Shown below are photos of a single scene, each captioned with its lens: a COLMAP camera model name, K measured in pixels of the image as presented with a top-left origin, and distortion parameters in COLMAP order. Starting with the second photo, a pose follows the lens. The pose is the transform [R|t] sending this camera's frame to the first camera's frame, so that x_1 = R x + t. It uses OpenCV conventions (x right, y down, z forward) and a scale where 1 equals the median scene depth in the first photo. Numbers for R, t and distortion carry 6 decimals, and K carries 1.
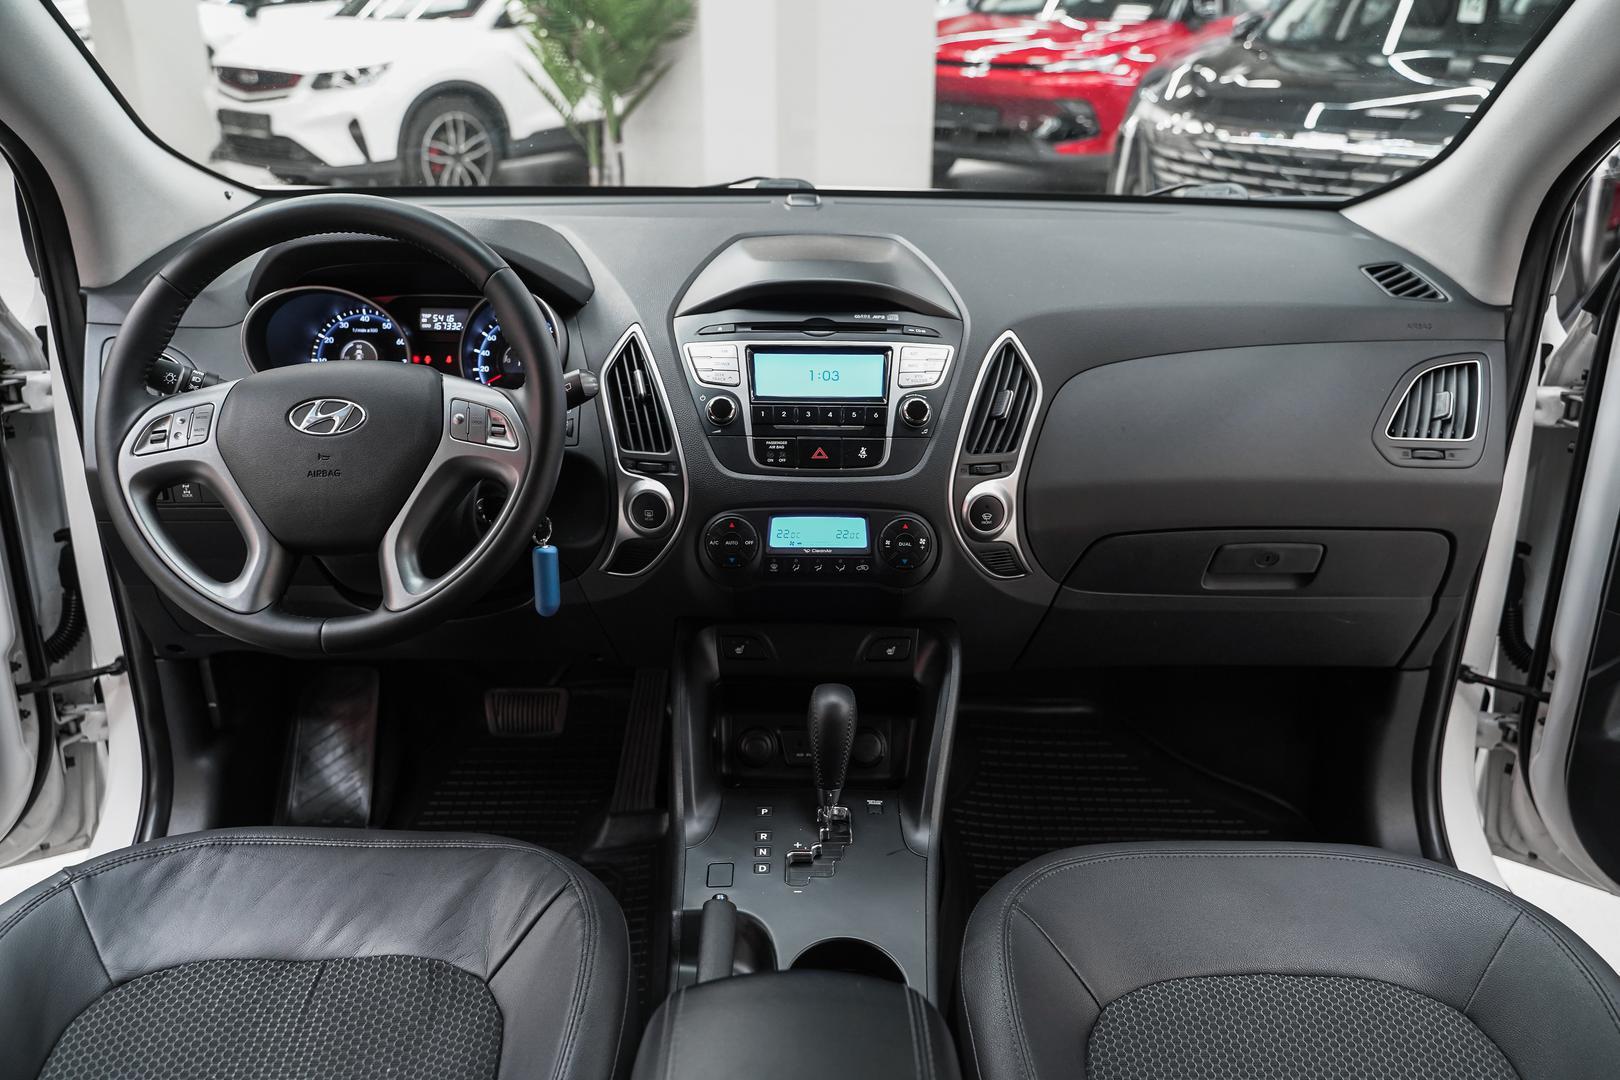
lens RADIAL K [[1304.4, 0, 811.1], [0, 1304.4, 531.3], [0, 0, 1]] dist [-0.010863, 0.010550]
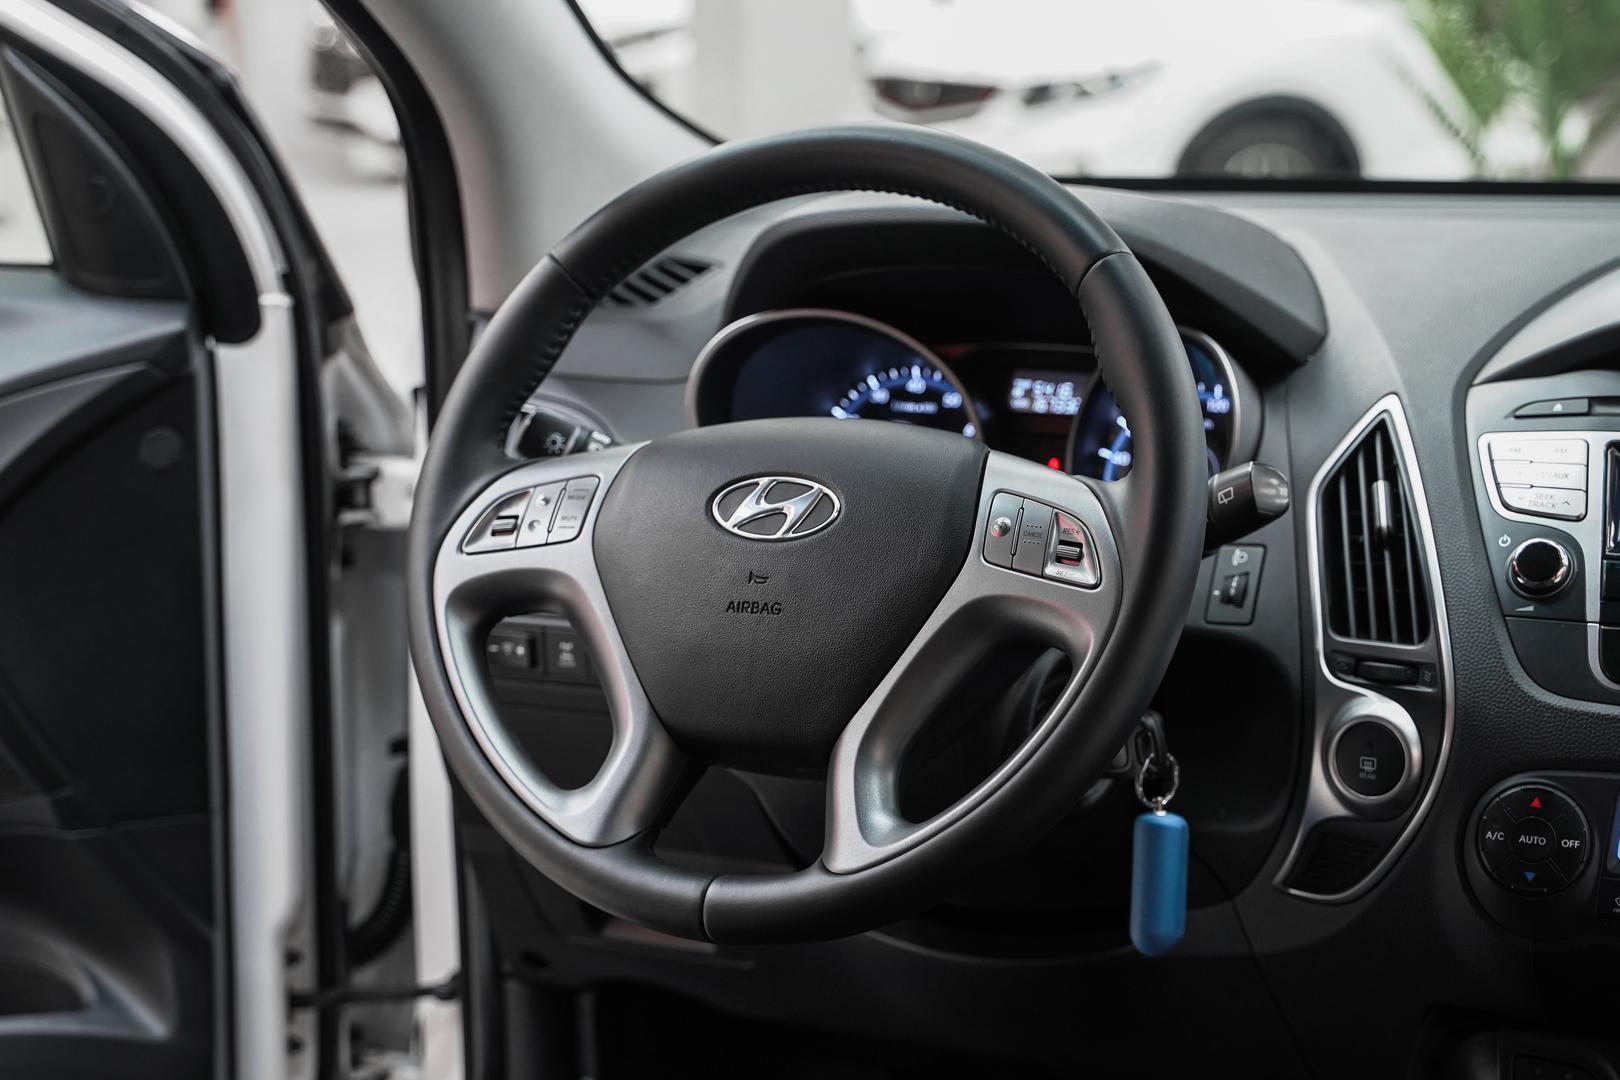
lens RADIAL K [[2589.7, 0, 835.9], [0, 2589.7, 549.1], [0, 0, 1]] dist [0.023294, 0.000000]
pose [[0.909294, 0.062794, -0.411389, 0.087252], [-0.130676, 0.981633, -0.138998, 0.066969], [0.395105, 0.180149, 0.900799, 0.029580]]
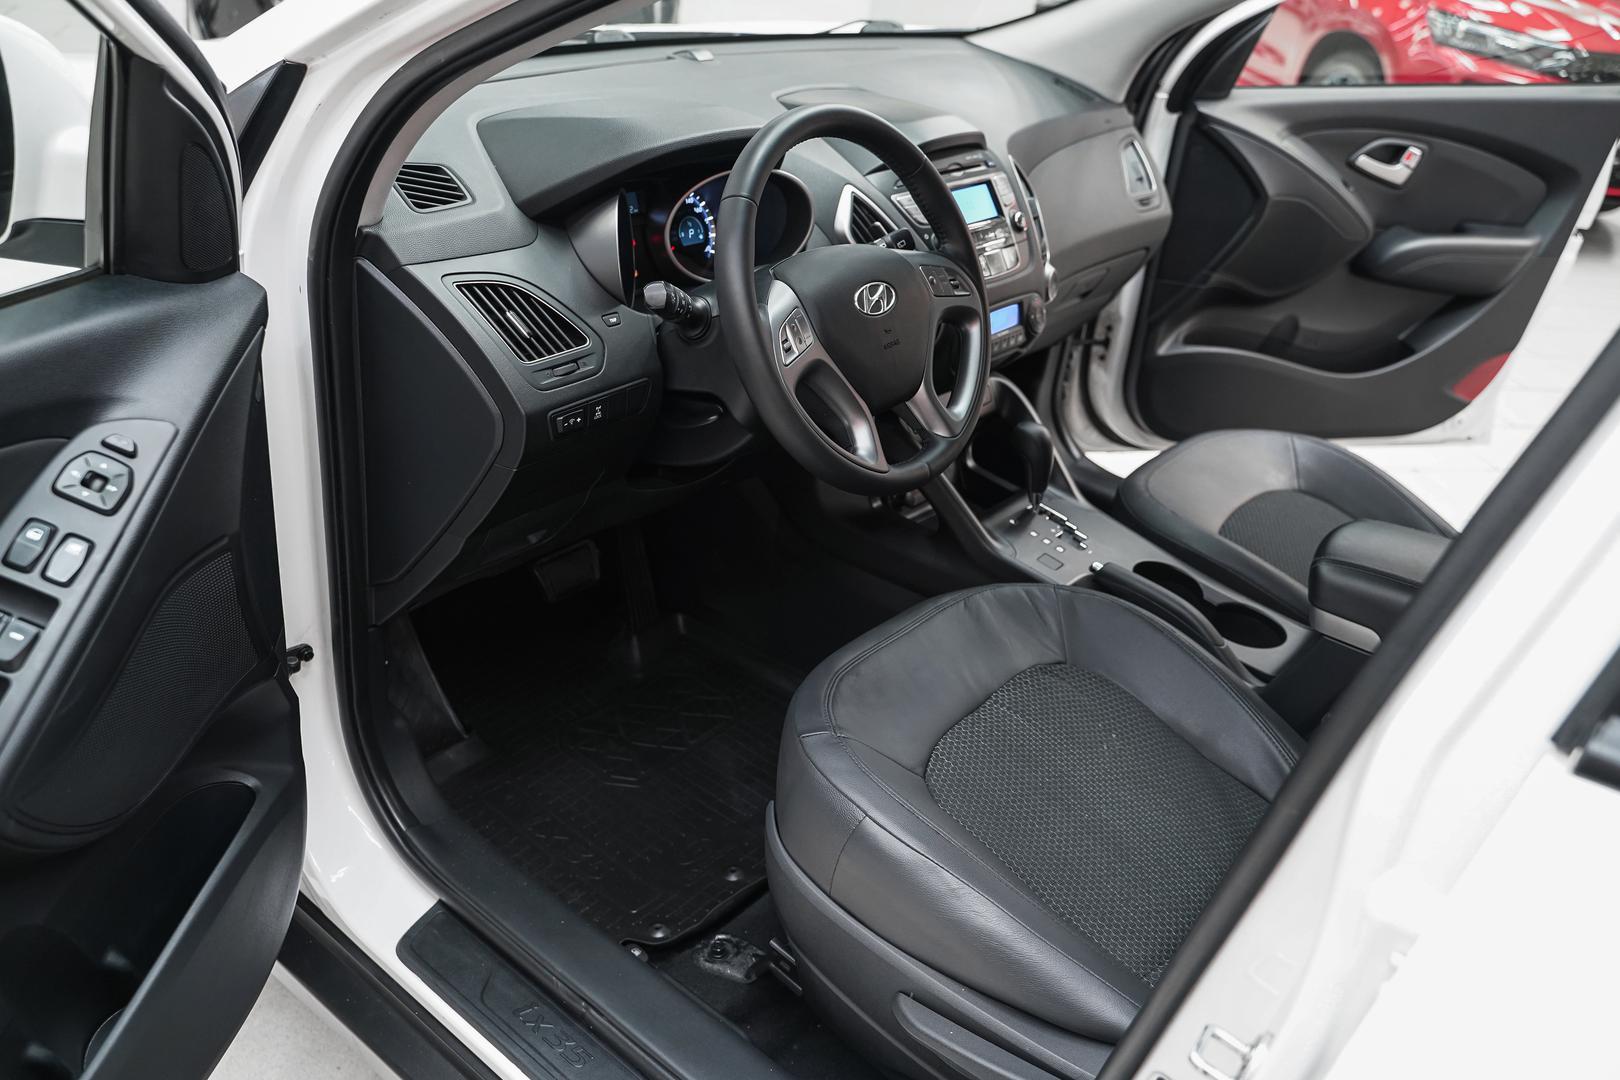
lens RADIAL K [[1304.4, 0, 797.5], [0, 1304.4, 534.5], [0, 0, 1]] dist [-0.010863, 0.010550]
pose [[0.642210, -0.318500, 0.697226, -1.140073], [0.187025, 0.947206, 0.260427, -0.180835], [-0.743363, -0.036850, 0.667872, 0.218770]]
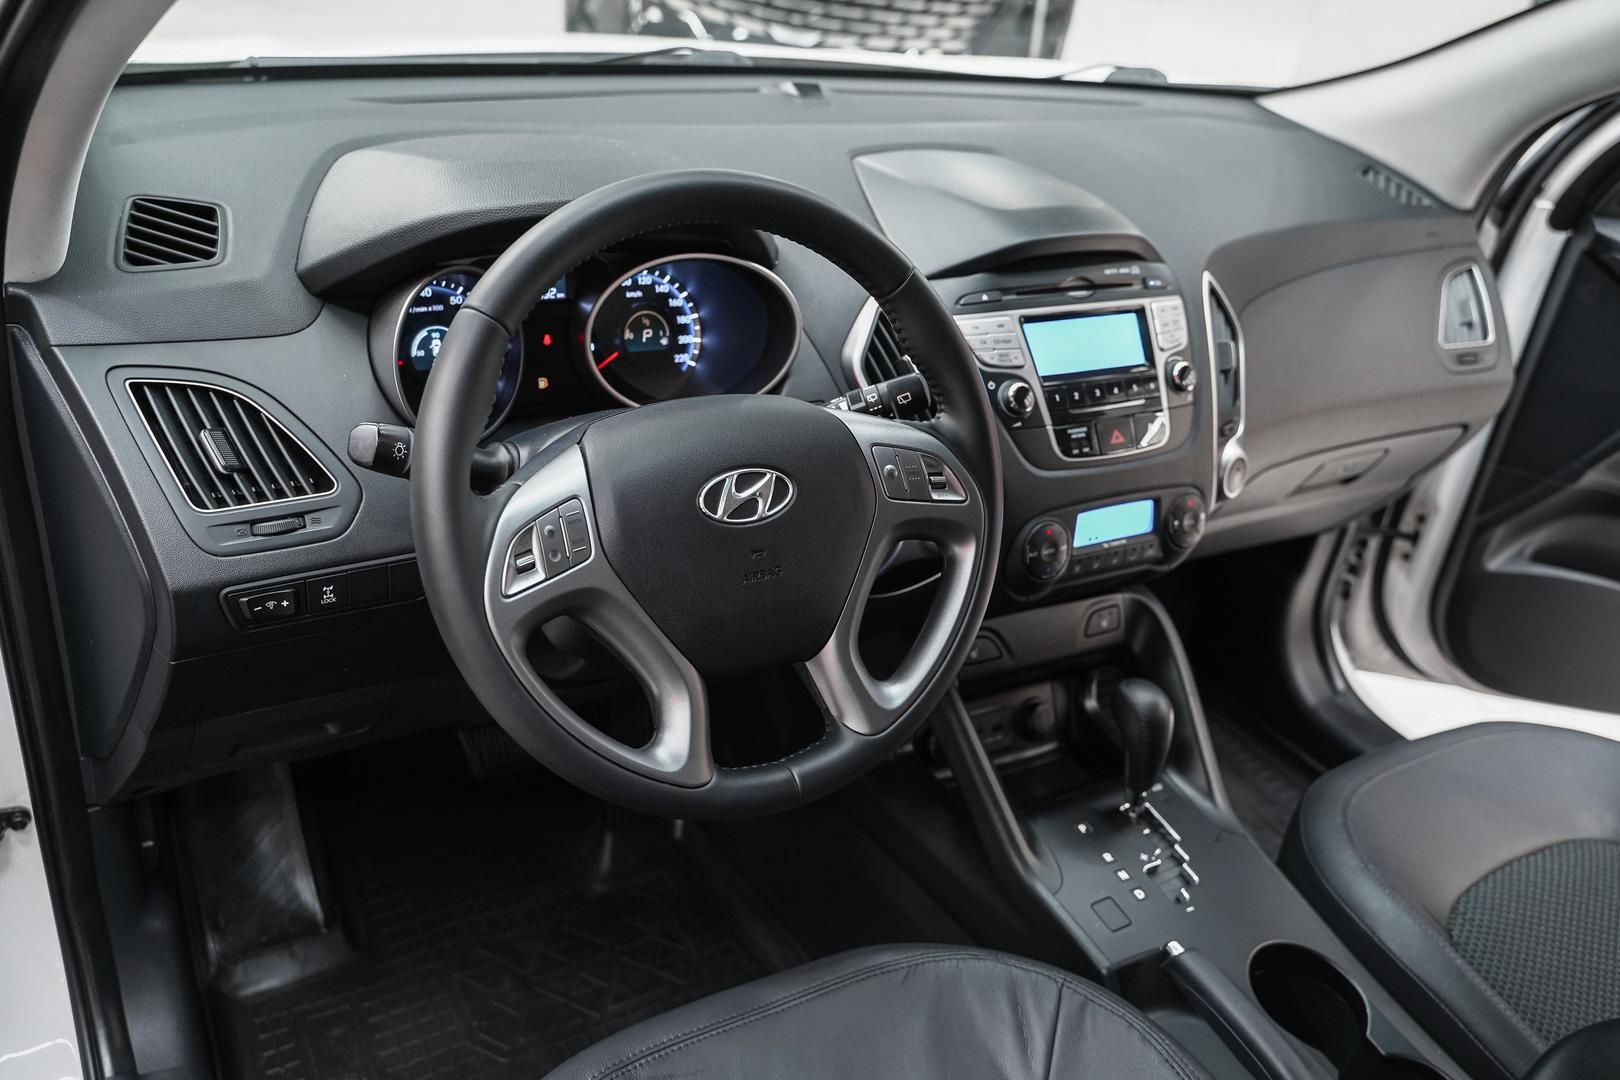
lens RADIAL K [[1304.4, 0, 804.3], [0, 1304.4, 537.4], [0, 0, 1]] dist [-0.010863, 0.010550]
pose [[0.866808, -0.161422, 0.471792, -0.592538], [0.077683, 0.978315, 0.192002, -0.174978], [-0.492555, -0.129779, 0.860551, 0.318843]]
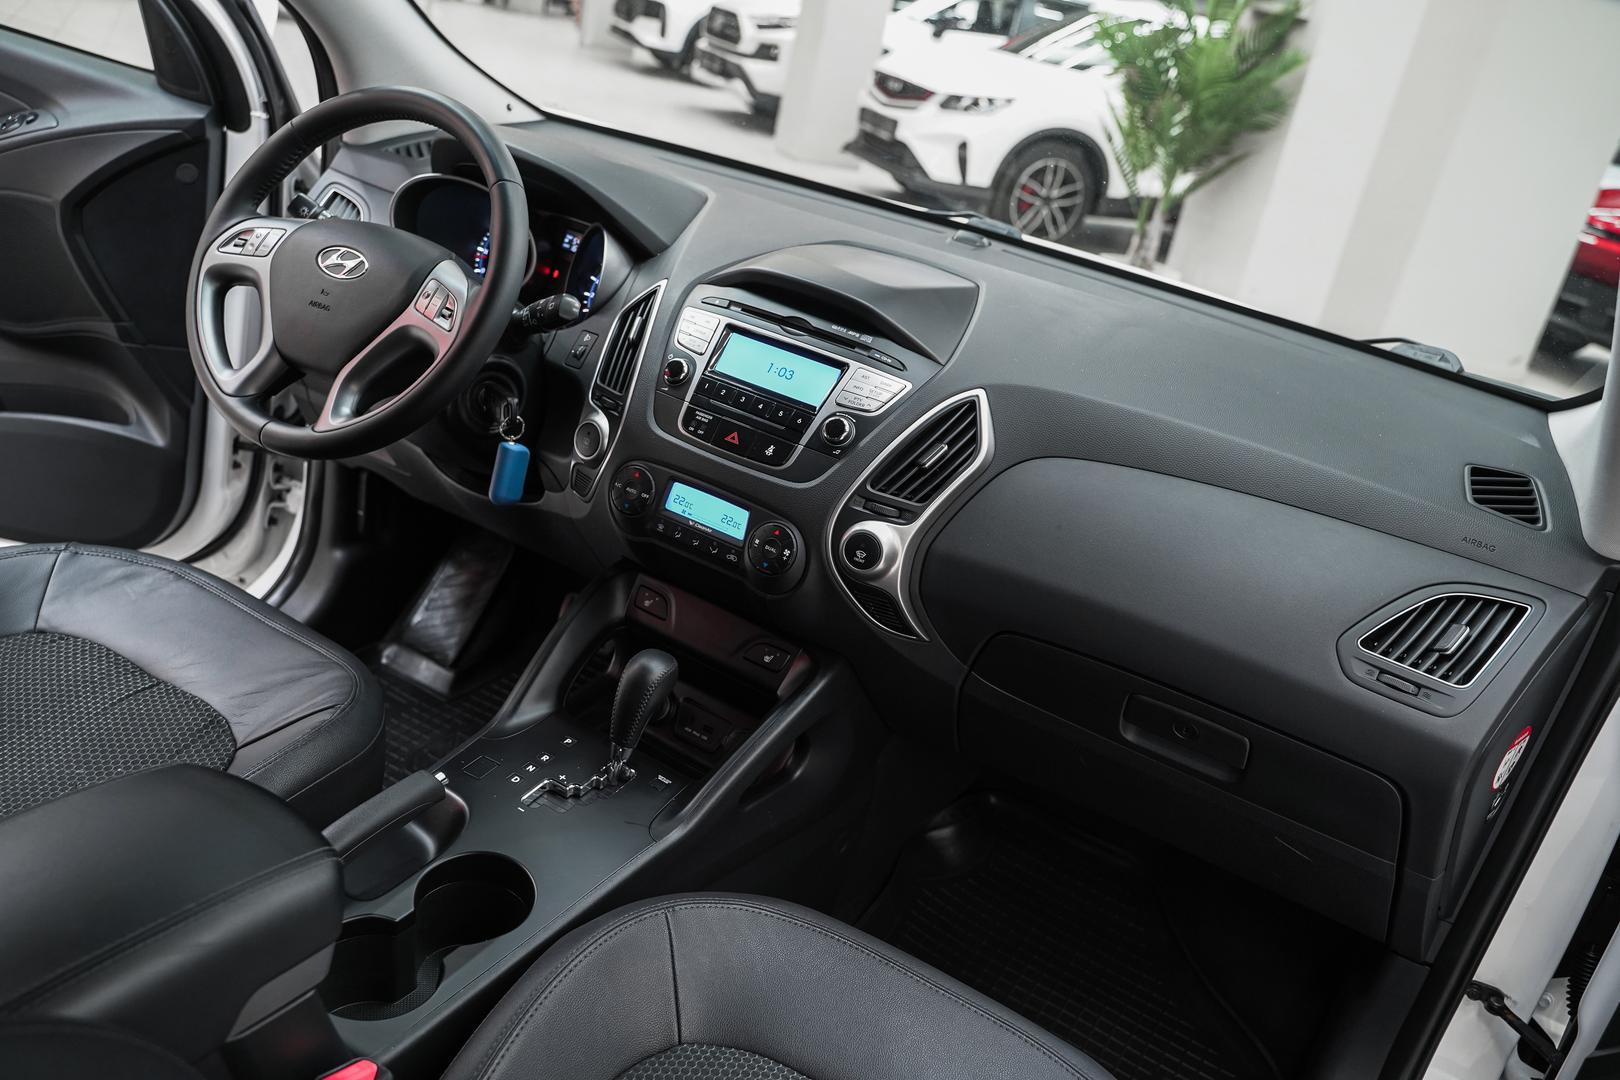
lens RADIAL K [[1304.4, 0, 807.4], [0, 1304.4, 539.0], [0, 0, 1]] dist [-0.010863, 0.010550]
pose [[0.851846, 0.342021, -0.396711, 0.473322], [-0.358326, 0.932944, 0.034908, -0.040705], [0.382049, 0.112416, 0.917279, 0.091604]]
